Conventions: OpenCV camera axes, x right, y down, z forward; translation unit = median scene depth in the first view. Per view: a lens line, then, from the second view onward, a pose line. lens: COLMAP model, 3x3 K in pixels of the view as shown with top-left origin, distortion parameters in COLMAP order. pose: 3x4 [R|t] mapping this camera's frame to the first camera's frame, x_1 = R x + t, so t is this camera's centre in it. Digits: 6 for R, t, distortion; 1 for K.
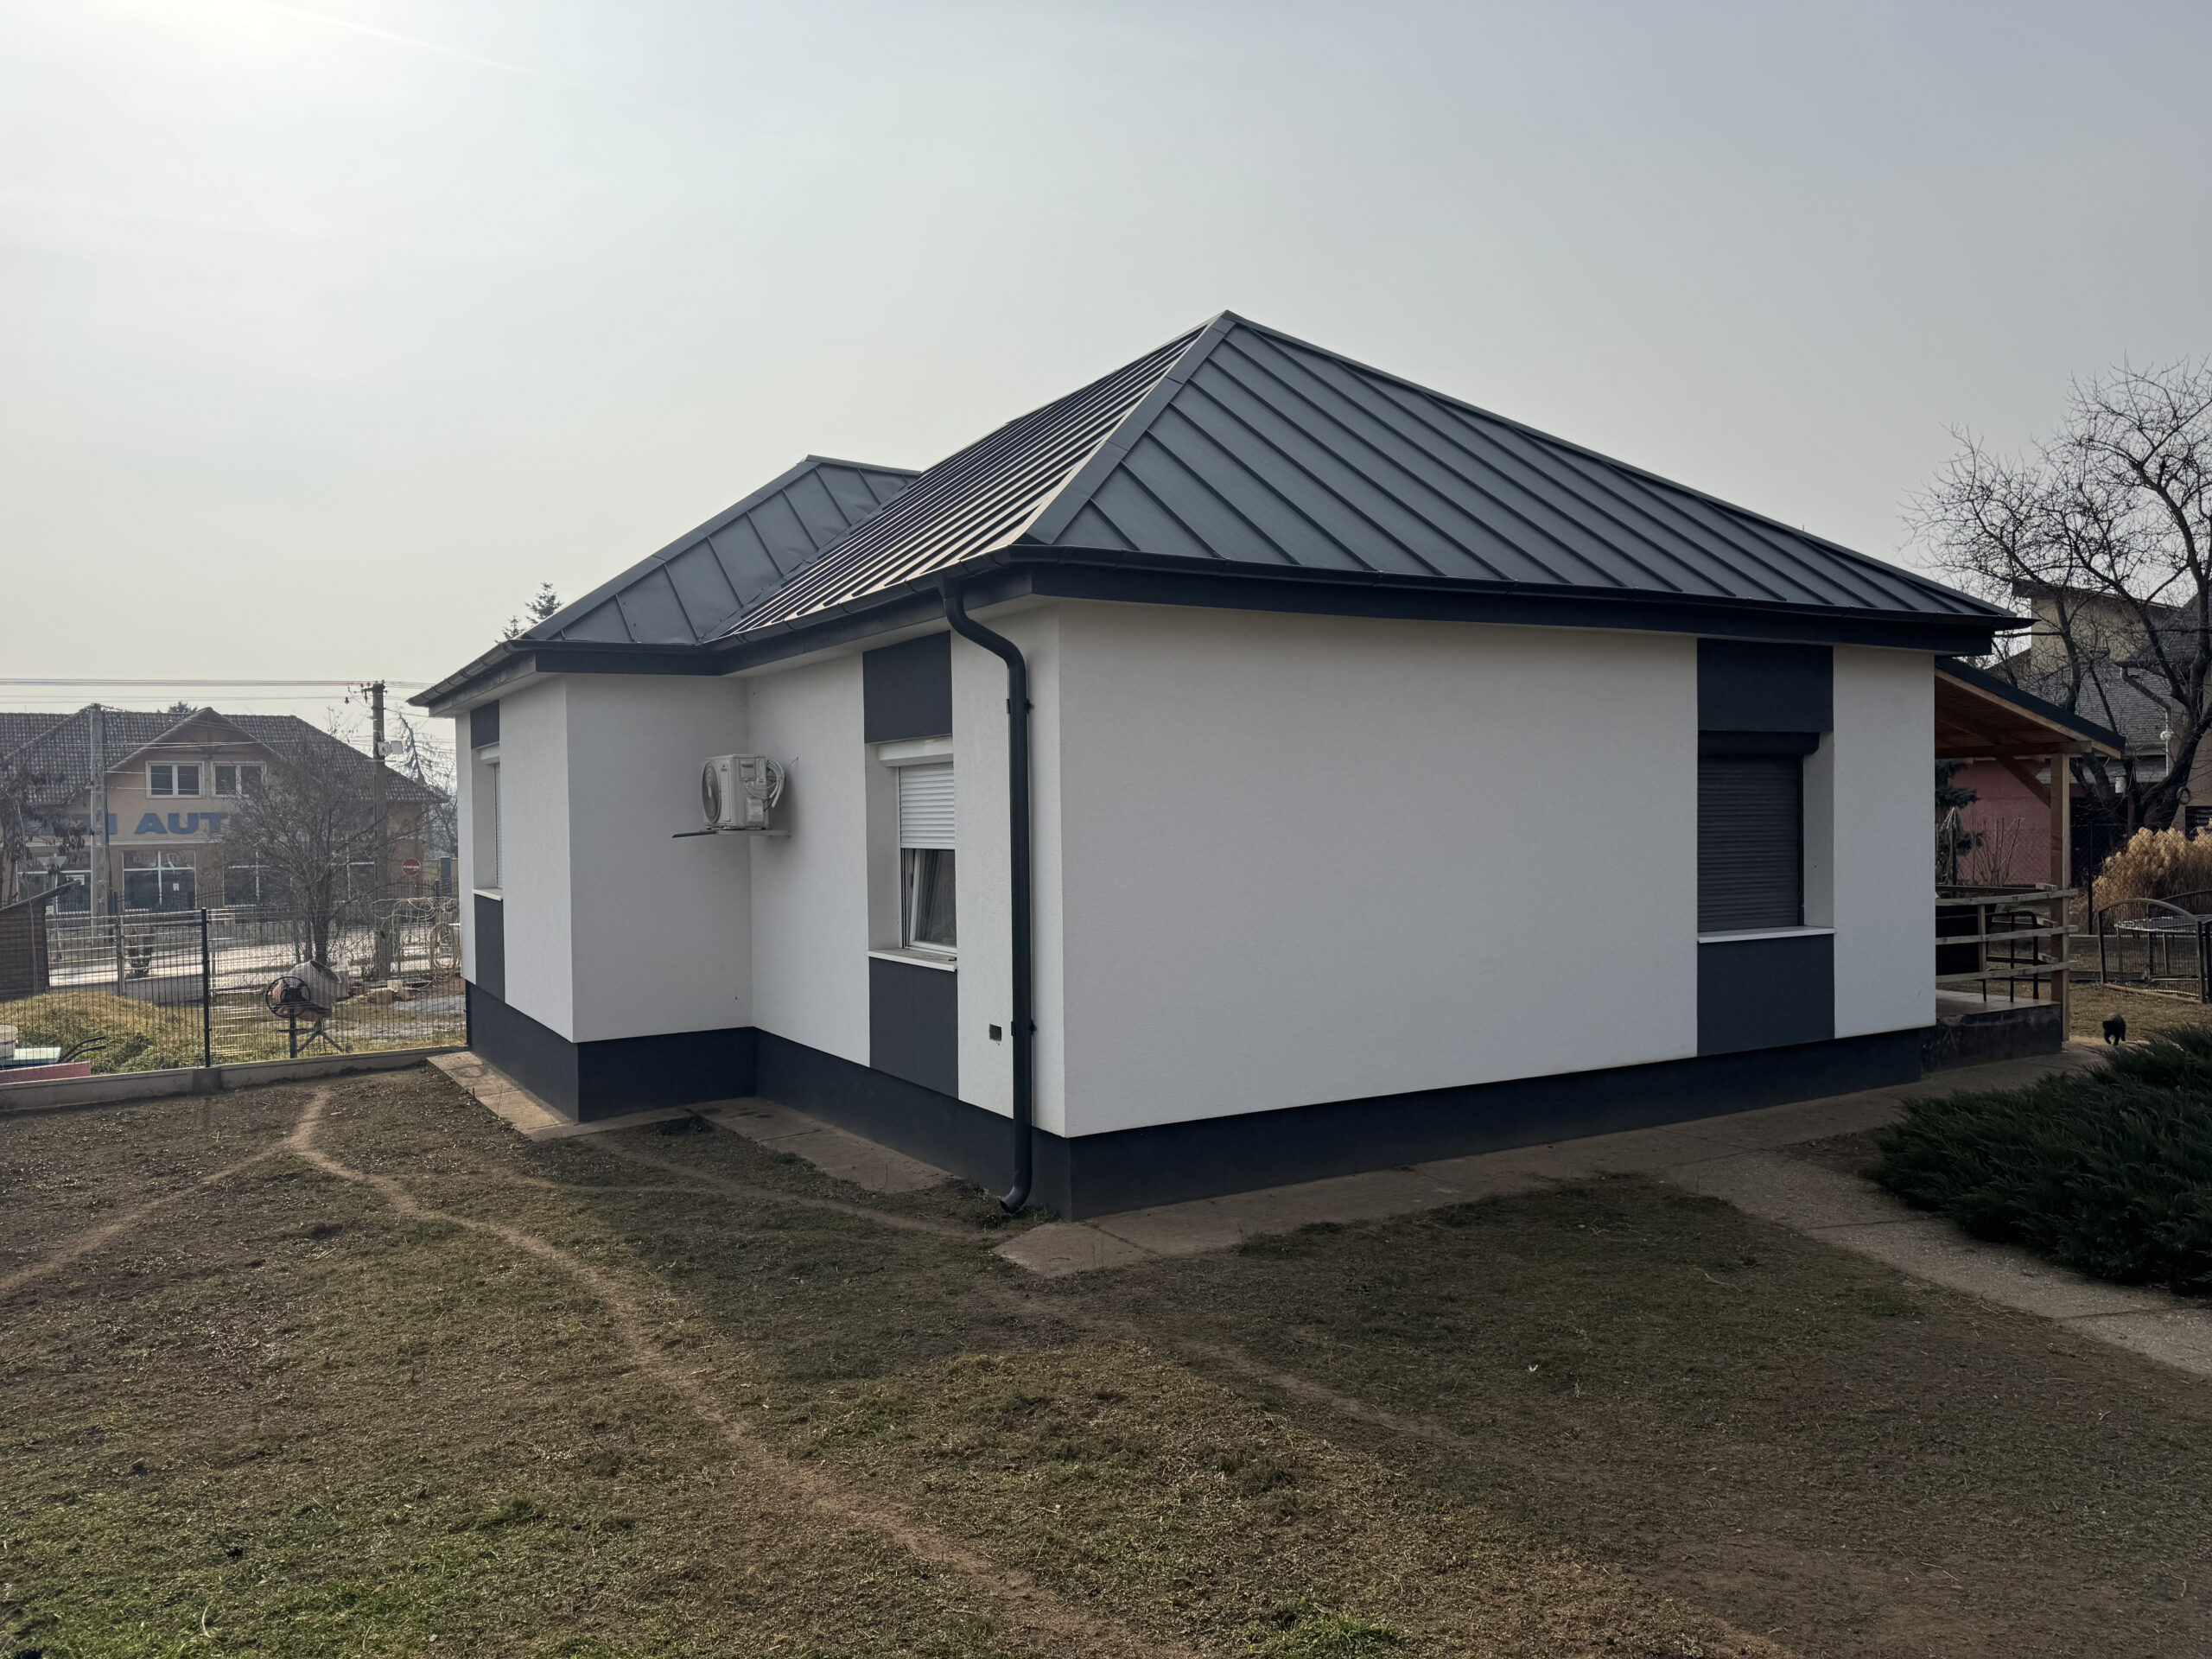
lens RADIAL K [[1562.4, 0, 1053.1], [0, 1562.4, 806.9], [0, 0, 1]] dist [0.034757, -0.044185]
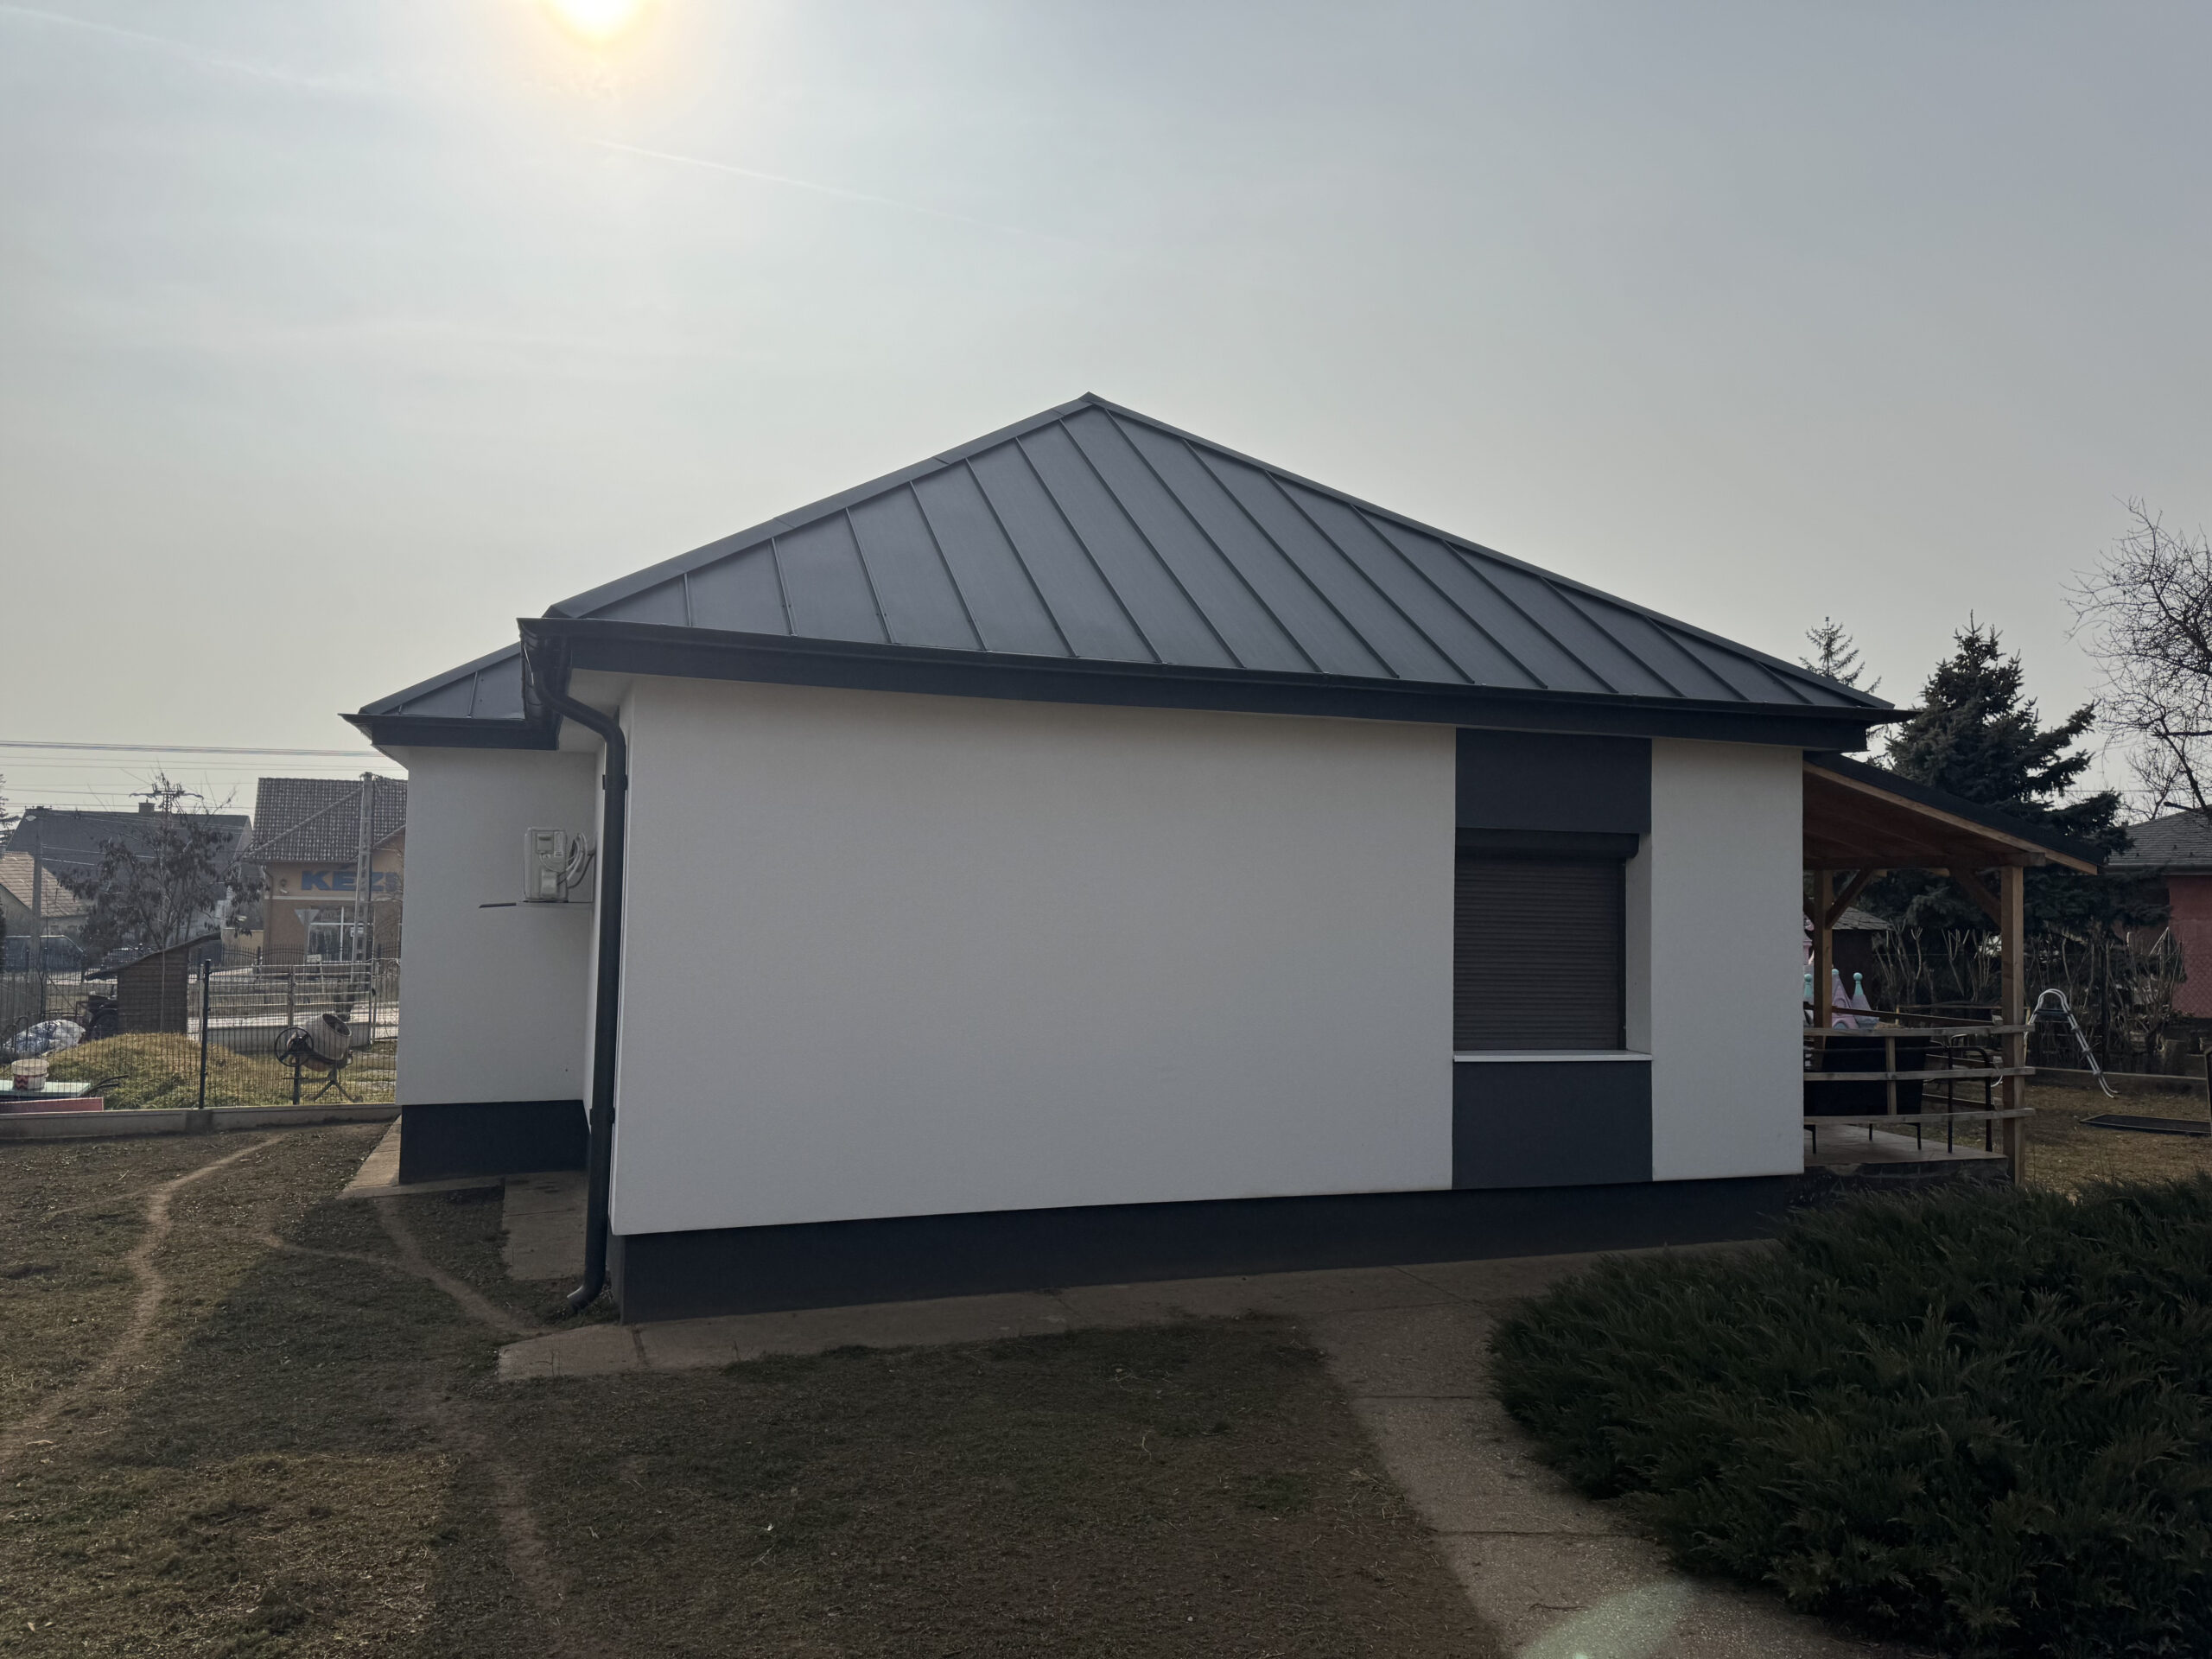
lens RADIAL K [[1562.4, 0, 1179.2], [0, 1562.4, 781.7], [0, 0, 1]] dist [0.034757, -0.044185]
pose [[0.984557, 0.021456, -0.173742, 0.408397], [-0.033350, 0.997273, -0.065830, -0.009820], [0.171856, 0.070608, 0.982588, 0.076421]]
